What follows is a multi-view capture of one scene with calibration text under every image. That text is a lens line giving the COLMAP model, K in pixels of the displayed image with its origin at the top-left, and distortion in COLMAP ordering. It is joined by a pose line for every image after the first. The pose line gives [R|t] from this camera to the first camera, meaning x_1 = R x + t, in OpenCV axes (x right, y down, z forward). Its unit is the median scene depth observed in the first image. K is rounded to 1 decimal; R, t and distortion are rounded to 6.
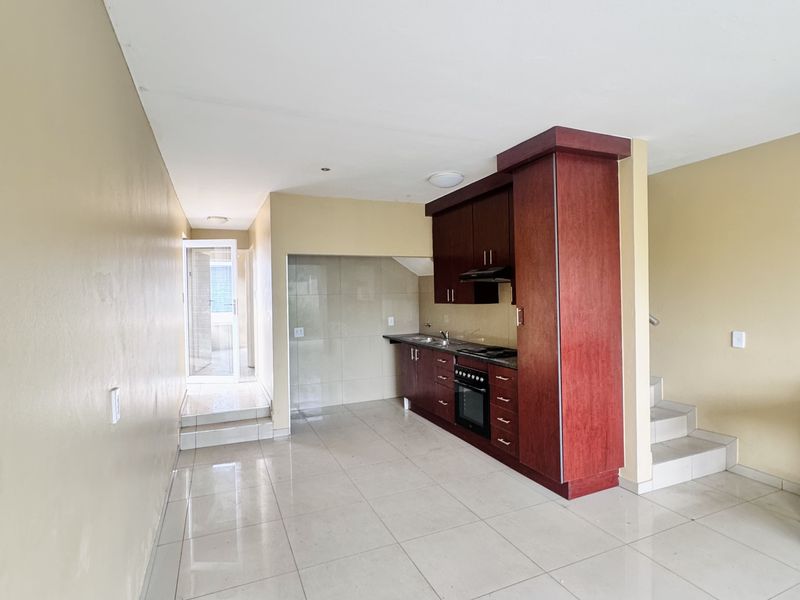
lens RADIAL K [[428.3, 0, 400.0], [0, 428.3, 300.0], [0, 0, 1]] dist [-0.001184, 0.001444]
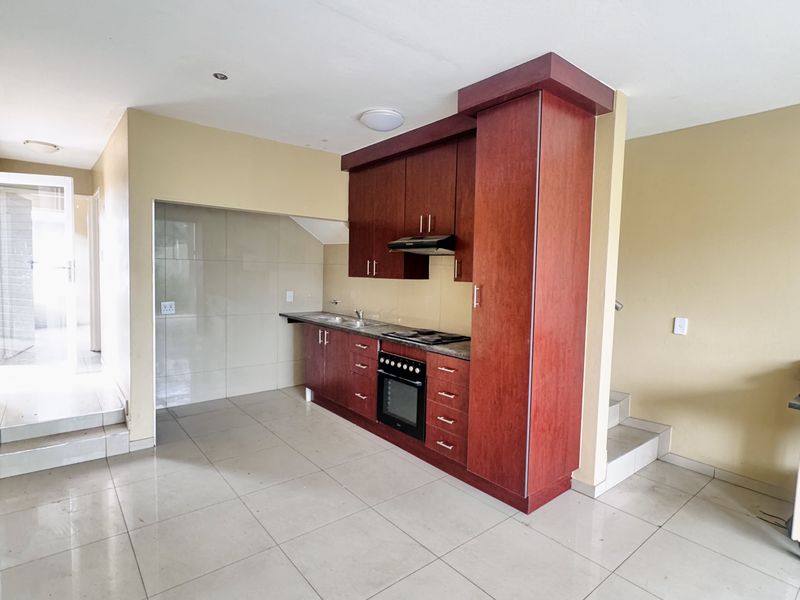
lens RADIAL K [[428.3, 0, 400.0], [0, 428.3, 300.0], [0, 0, 1]] dist [-0.001184, 0.001444]
pose [[0.959897, 0.026201, 0.279125, -0.069501], [-0.041600, 0.997913, 0.049388, 0.009551], [-0.277249, -0.059019, 0.958984, 0.204594]]
